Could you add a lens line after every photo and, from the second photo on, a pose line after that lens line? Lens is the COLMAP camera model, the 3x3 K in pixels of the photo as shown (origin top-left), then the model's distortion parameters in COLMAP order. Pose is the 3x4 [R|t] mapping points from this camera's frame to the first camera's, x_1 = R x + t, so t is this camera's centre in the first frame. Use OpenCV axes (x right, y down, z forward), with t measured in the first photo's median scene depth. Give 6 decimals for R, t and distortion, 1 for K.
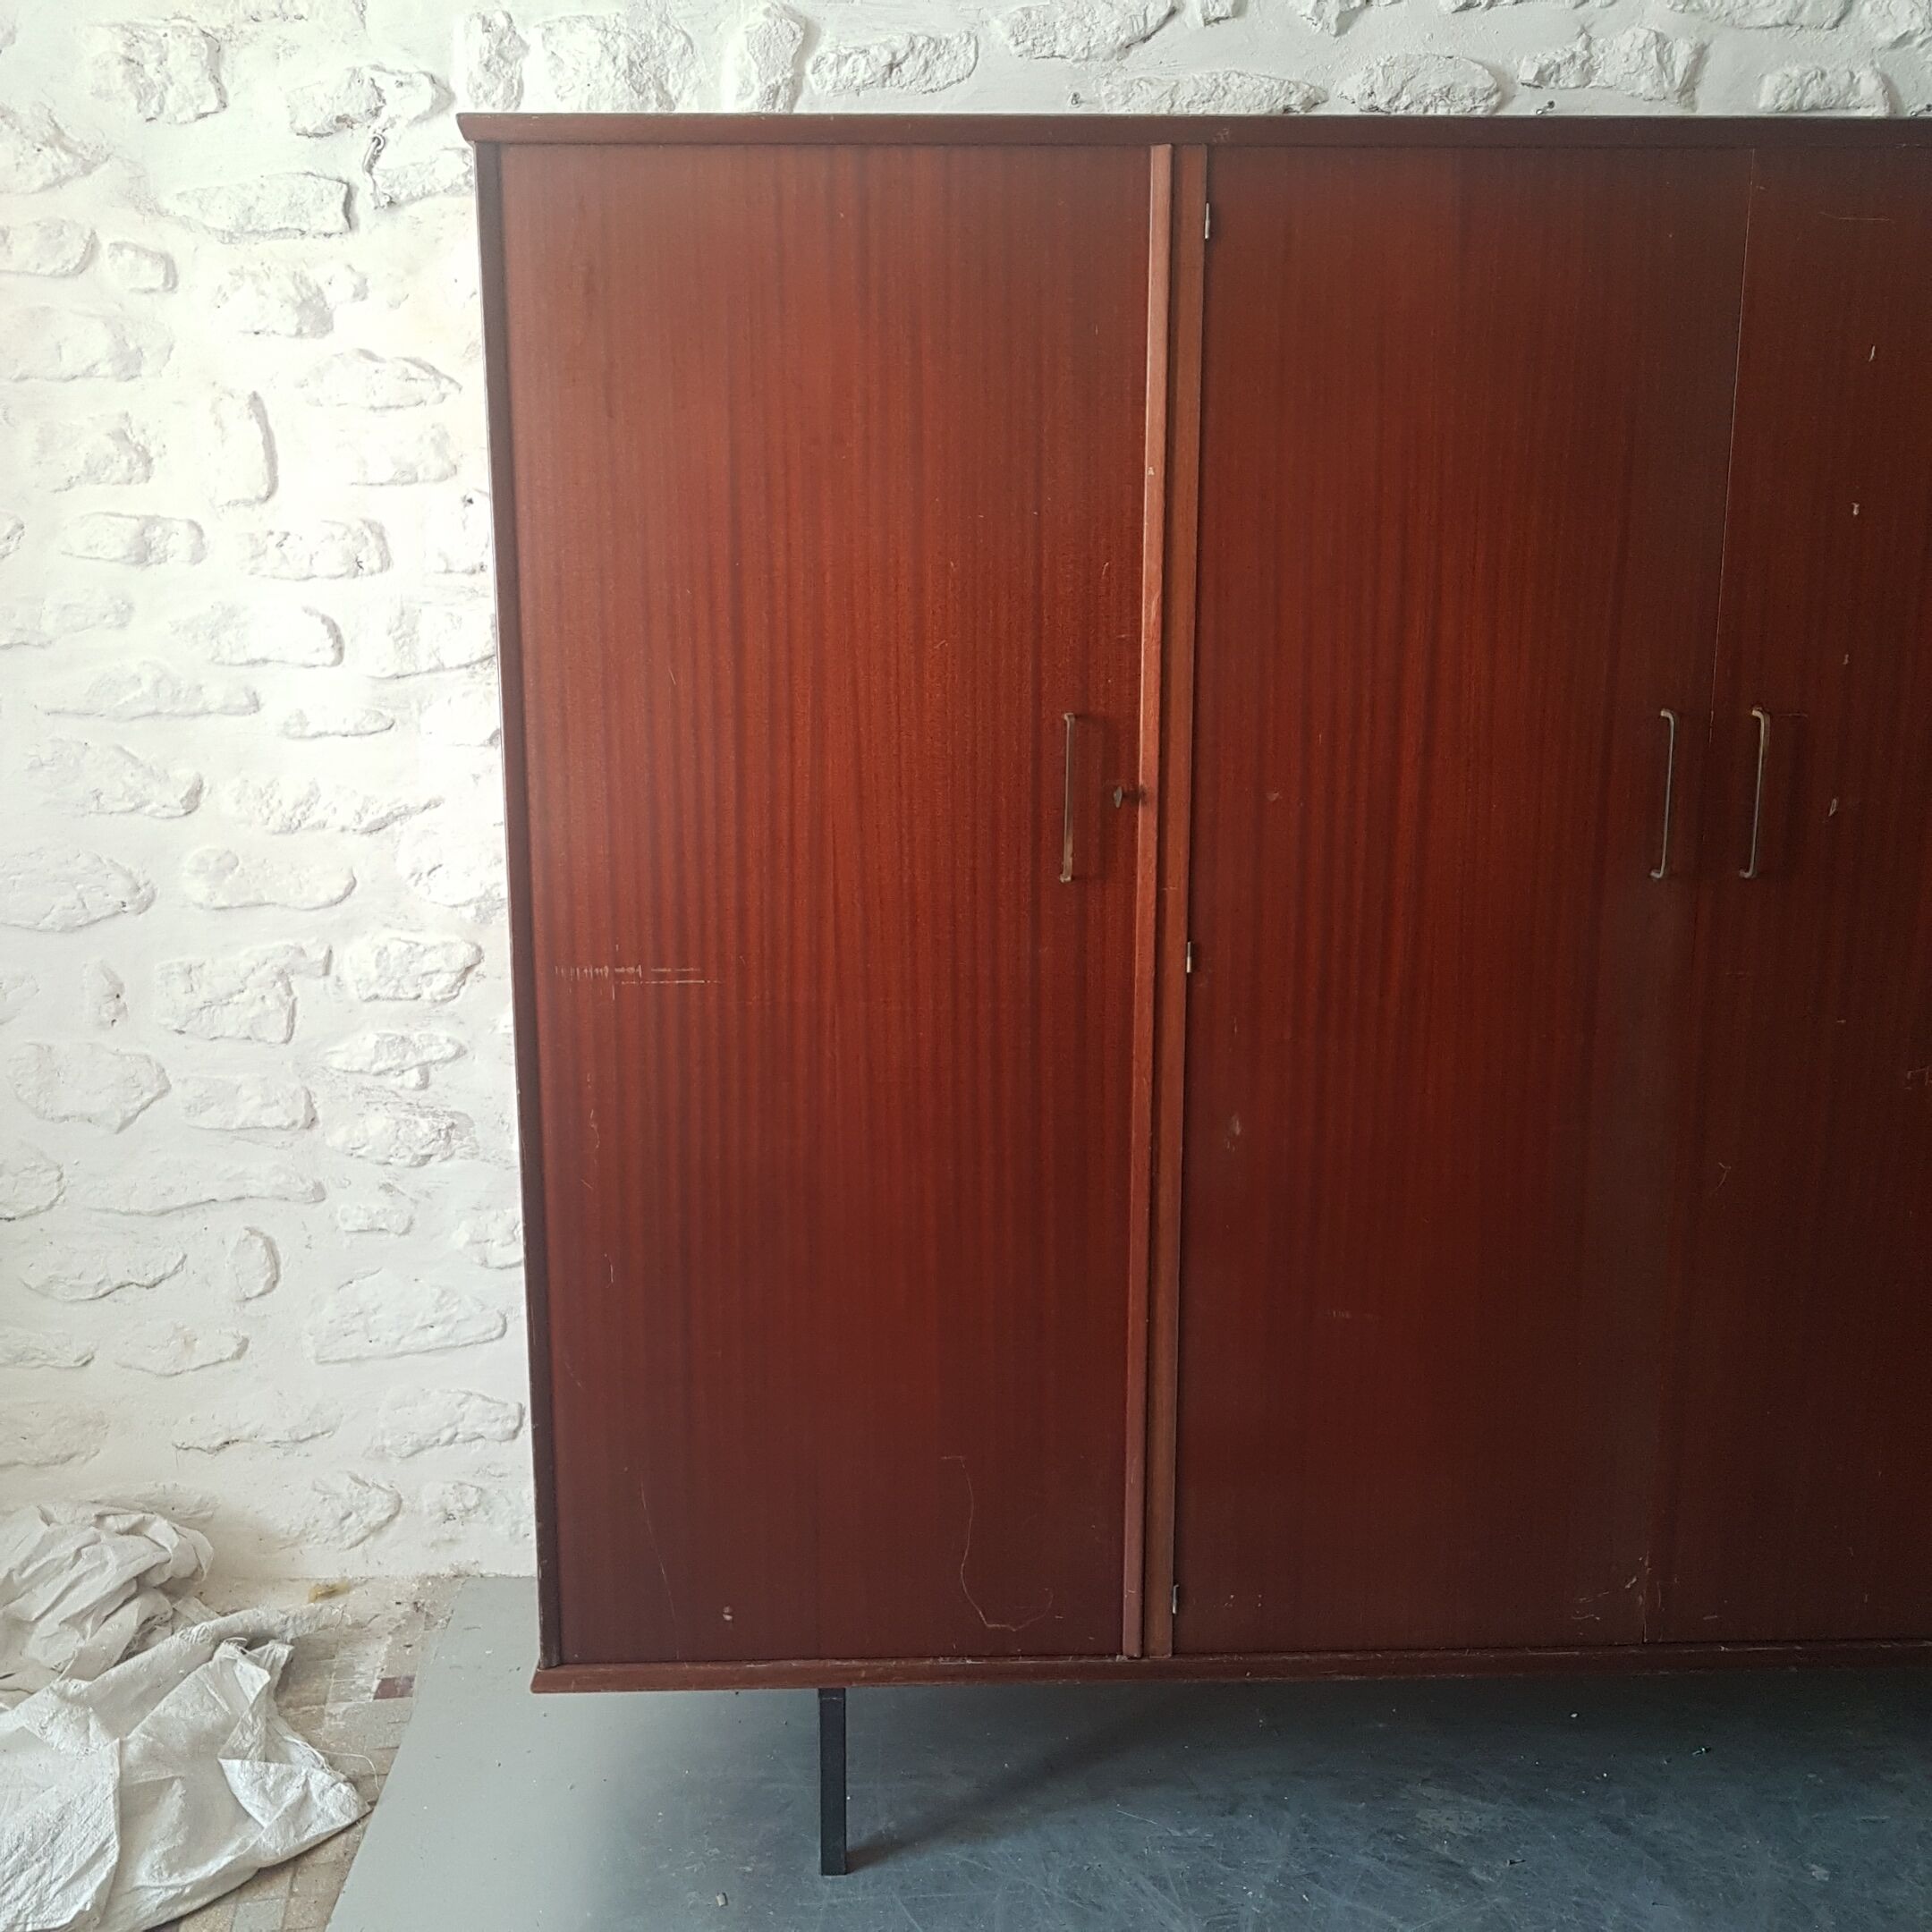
lens RADIAL K [[2106.2, 0, 903.0], [0, 2106.2, 958.0], [0, 0, 1]] dist [0.006672, -0.010333]
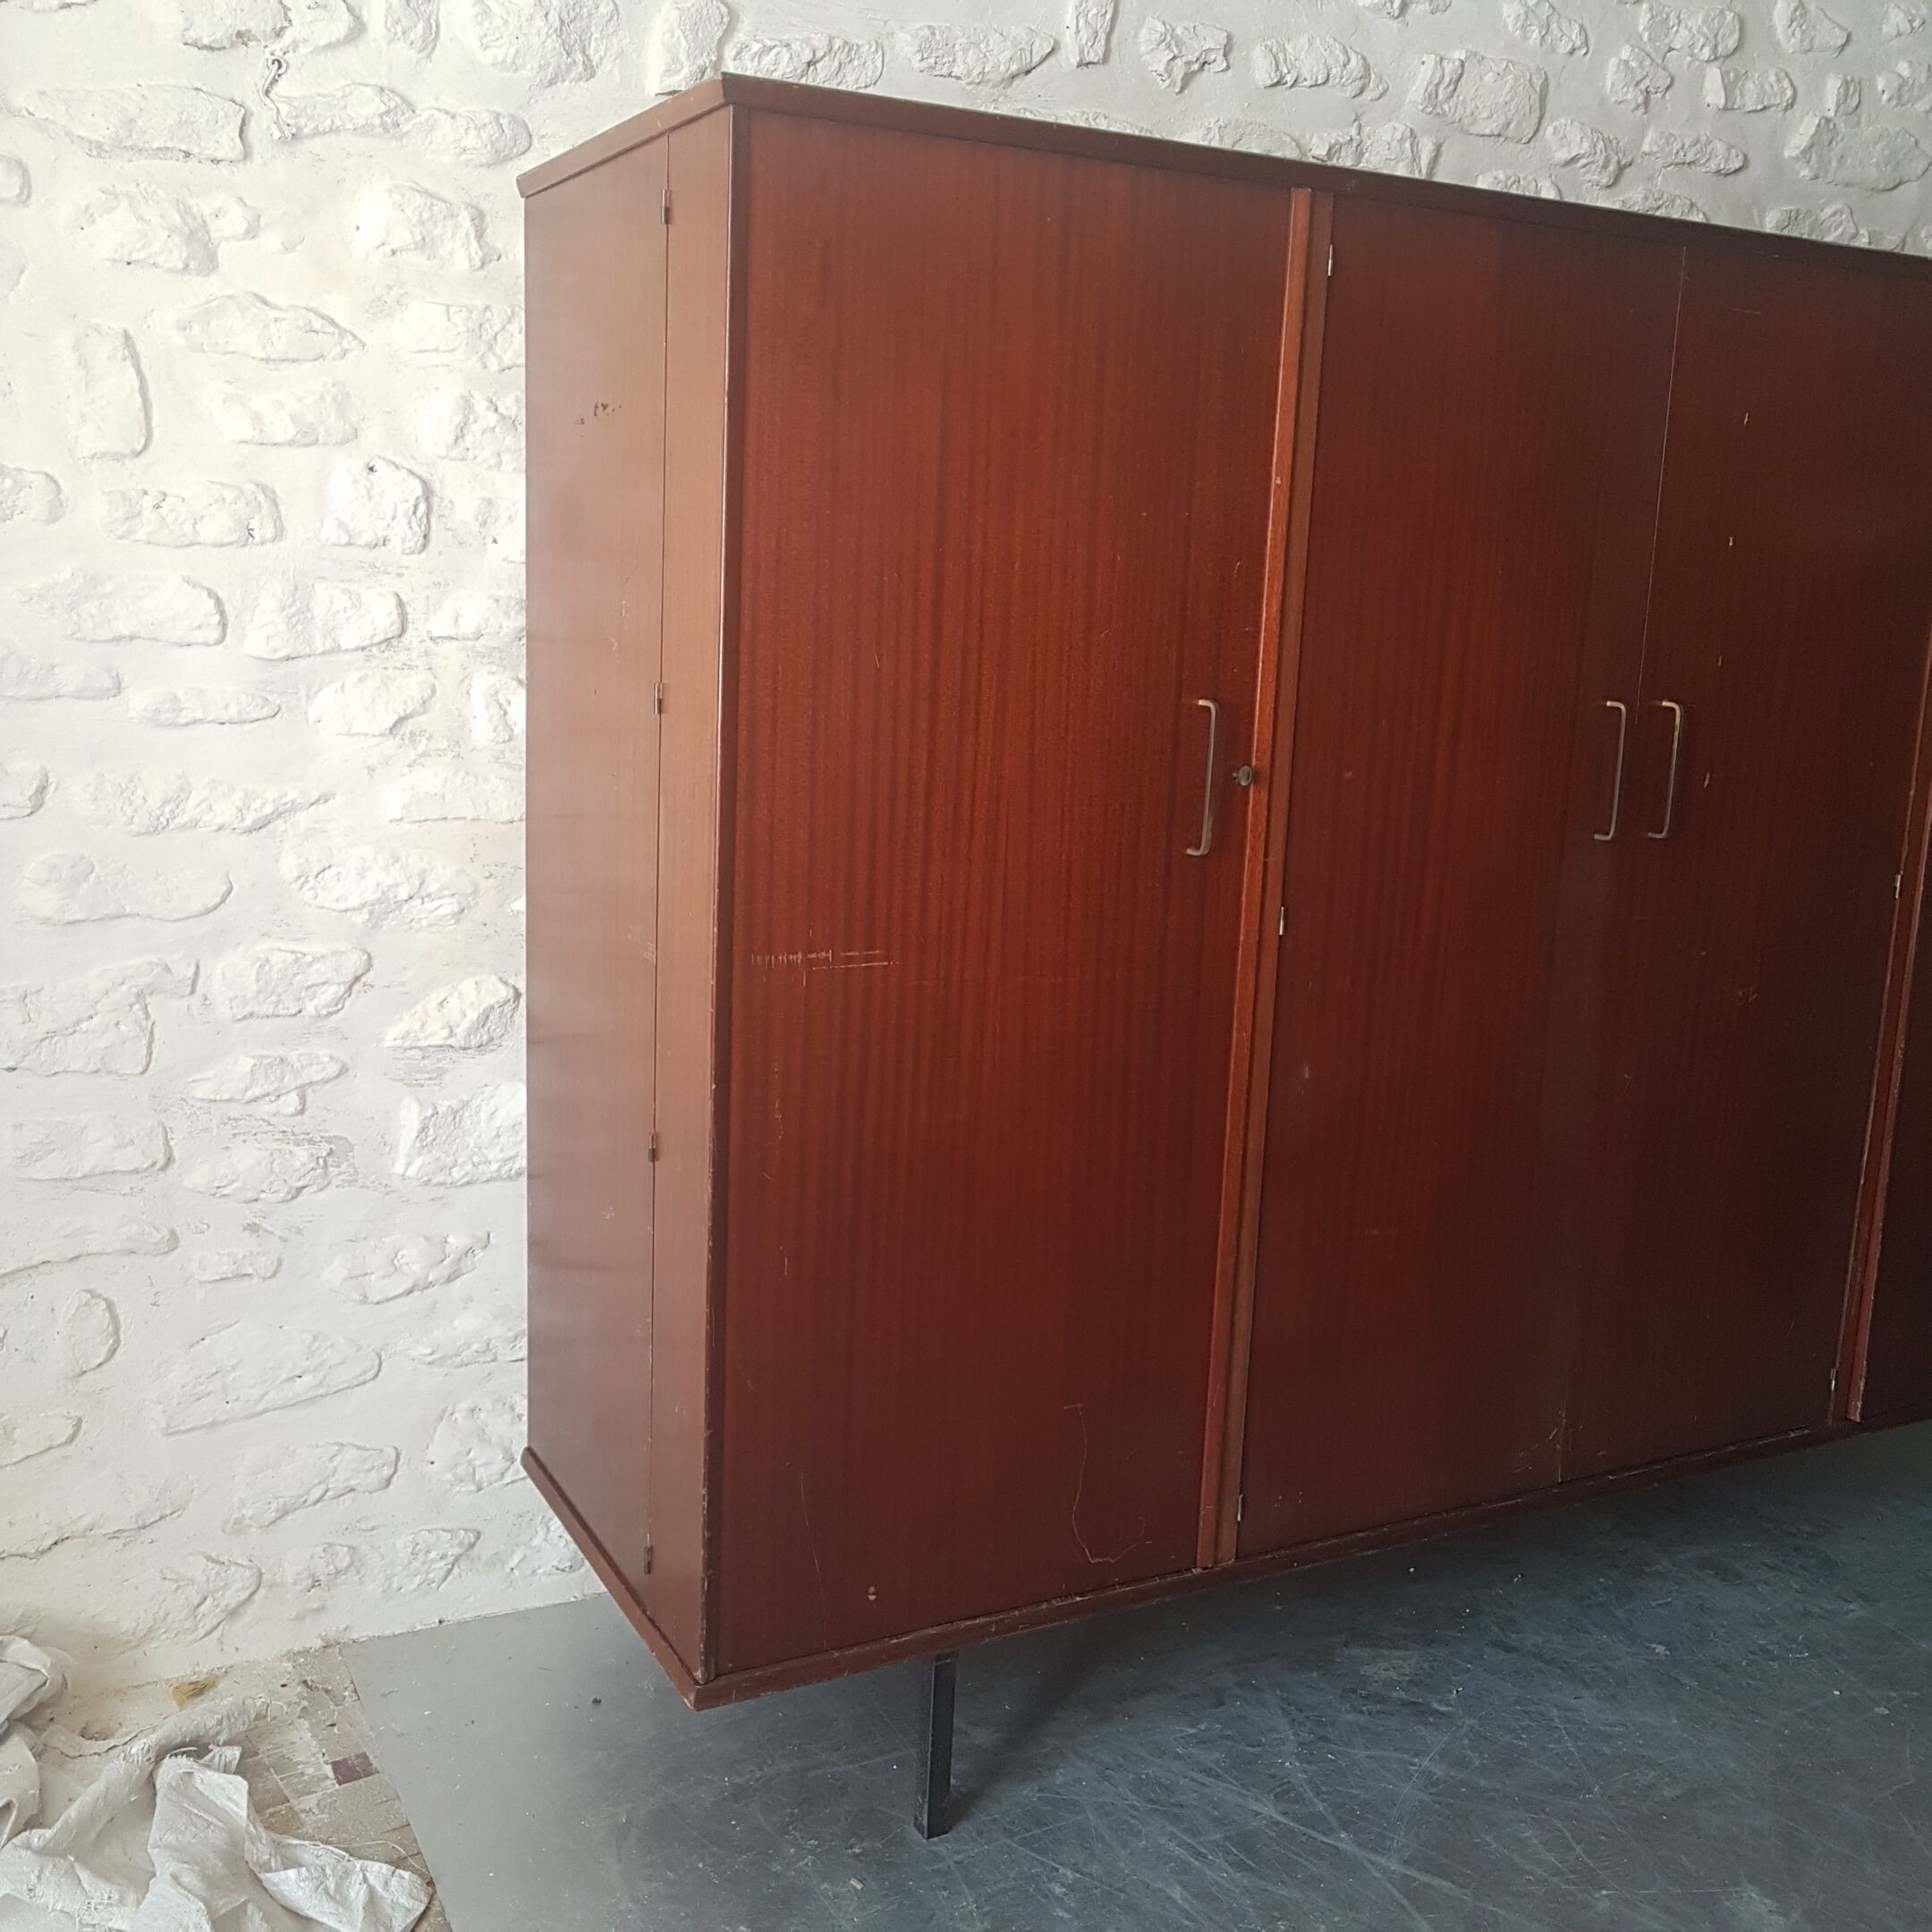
lens RADIAL K [[2098.2, 0, 966.0], [0, 2098.2, 966.0], [0, 0, 1]] dist [0.003998, 0.000888]
pose [[0.895040, -0.047114, 0.443491, -0.427493], [0.047660, 0.998814, 0.009923, 0.003677], [-0.443433, 0.012255, 0.896224, 0.071585]]
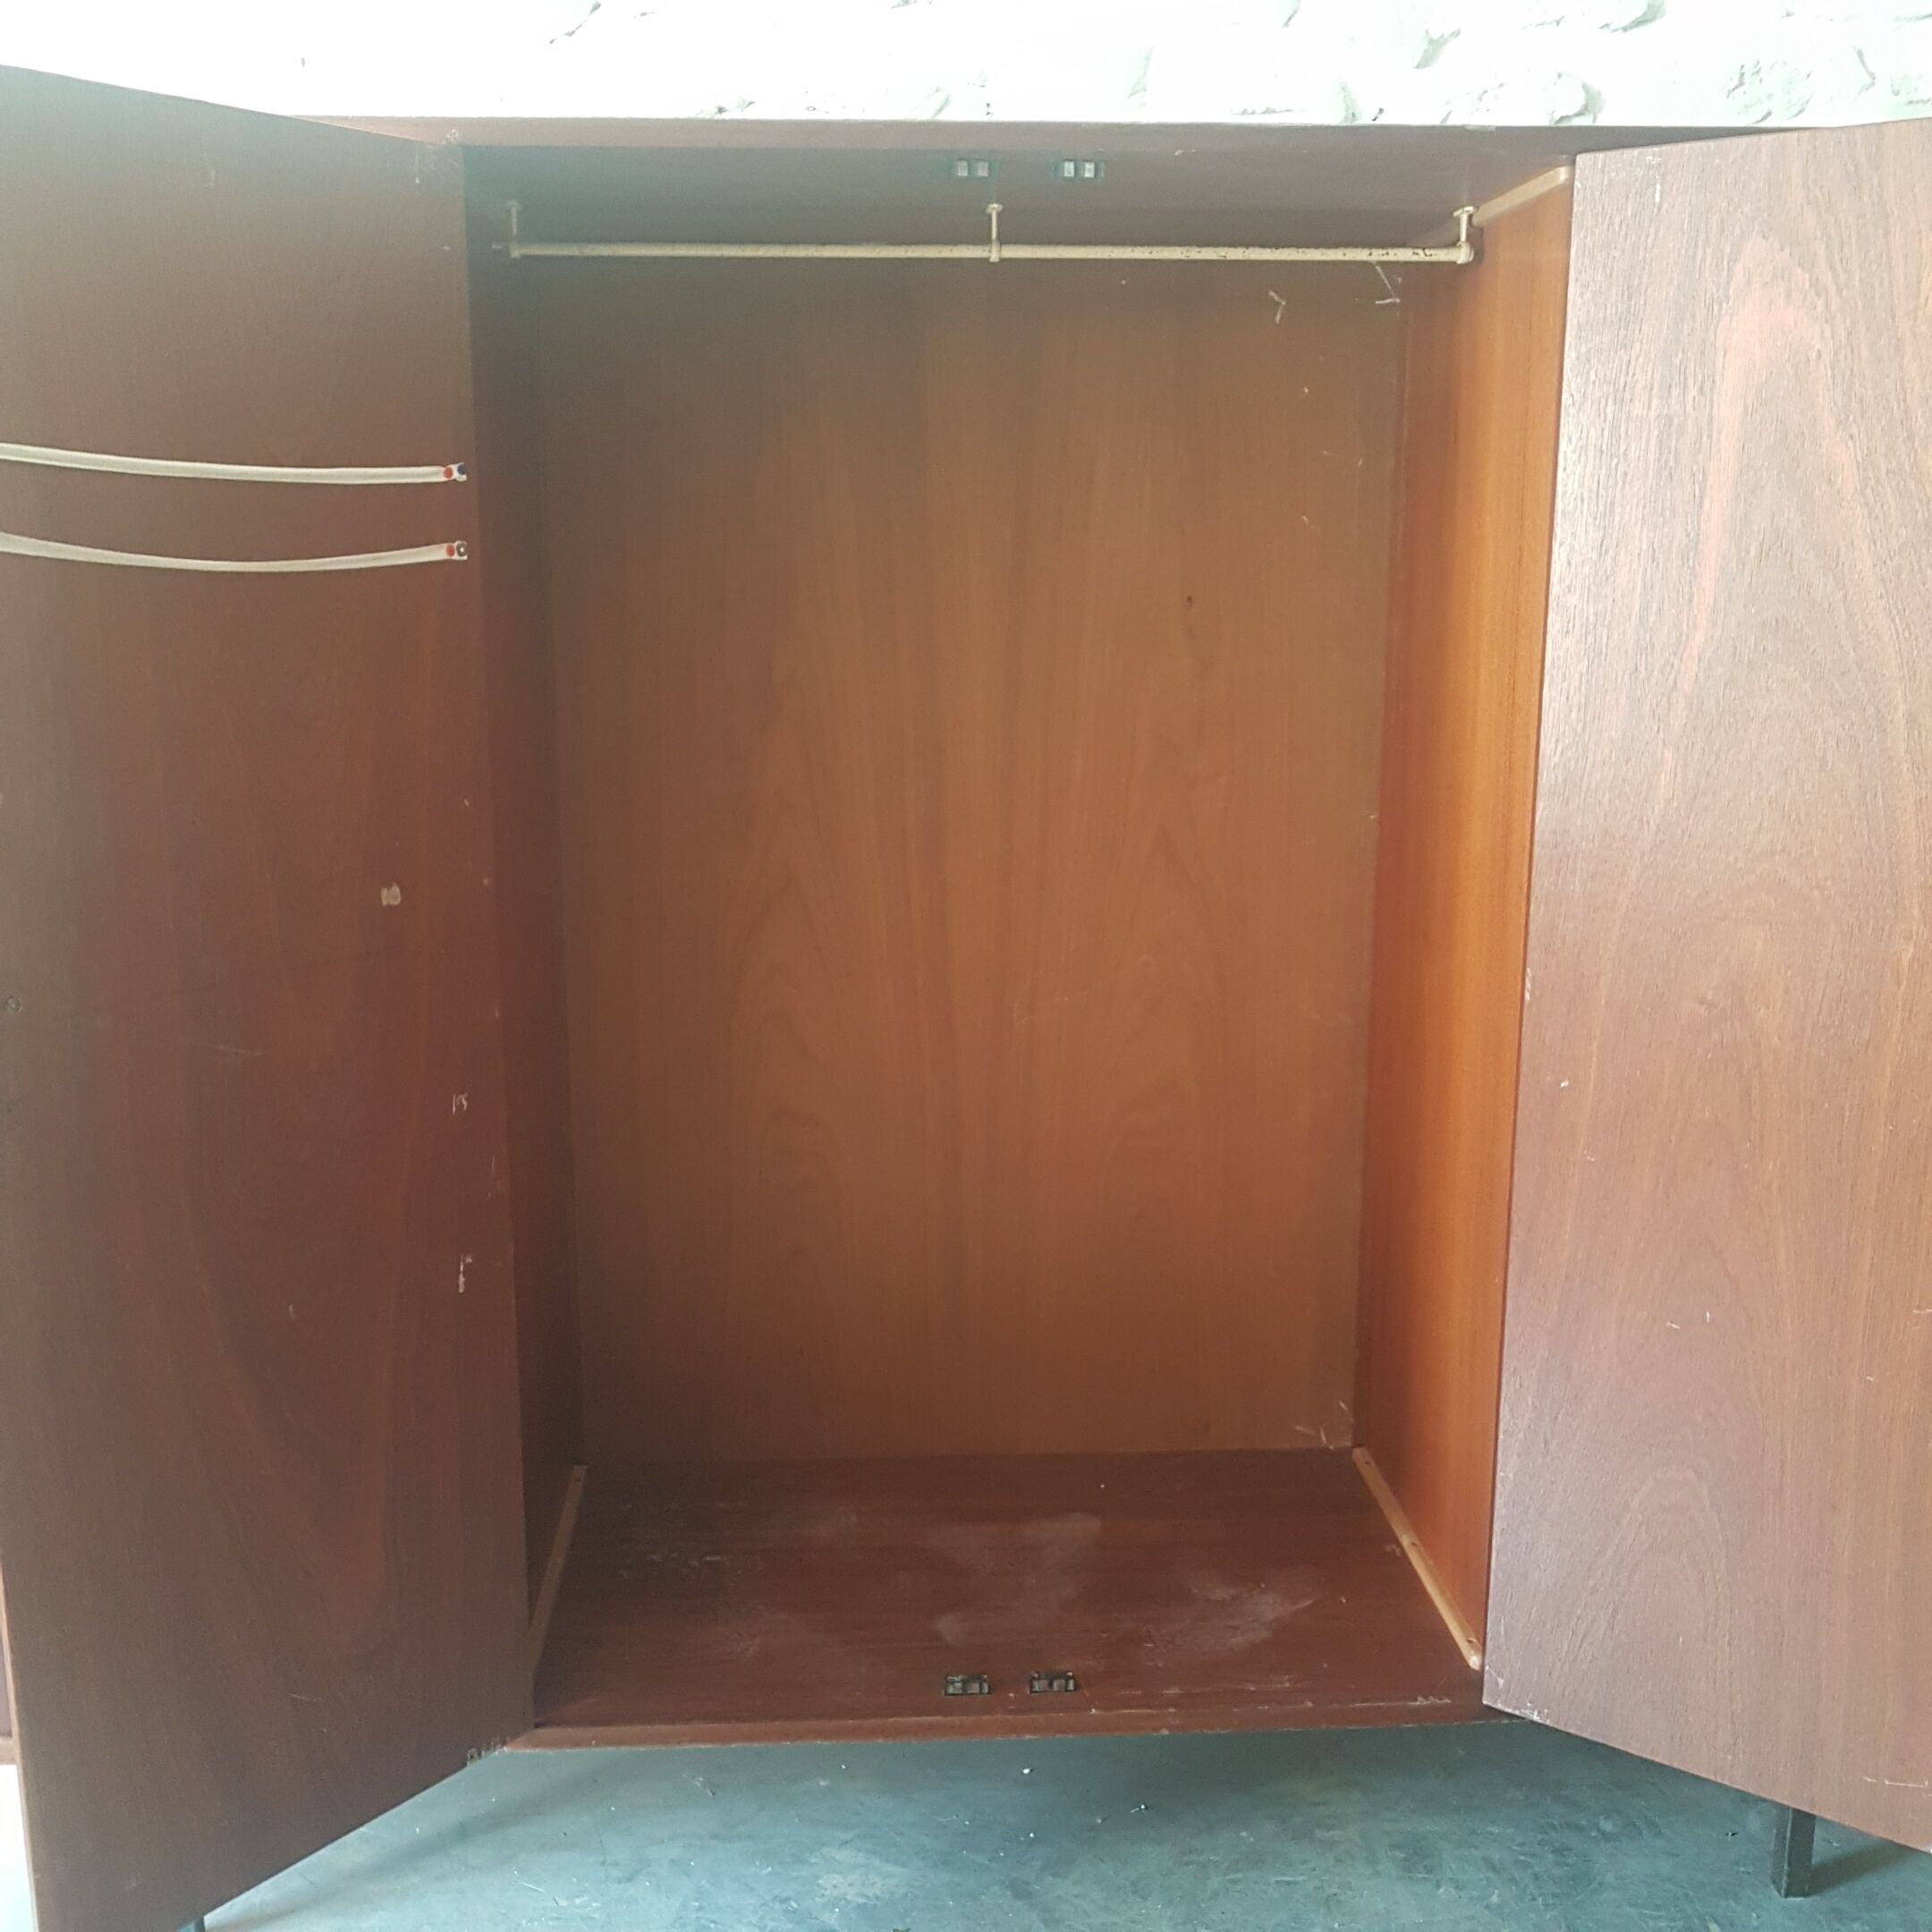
lens RADIAL K [[2106.2, 0, 903.0], [0, 2106.2, 958.0], [0, 0, 1]] dist [0.006672, -0.010333]
pose [[0.999840, -0.002235, 0.017732, 0.262248], [0.002176, 0.999992, 0.003382, -0.018500], [-0.017740, -0.003343, 0.999837, 0.035868]]
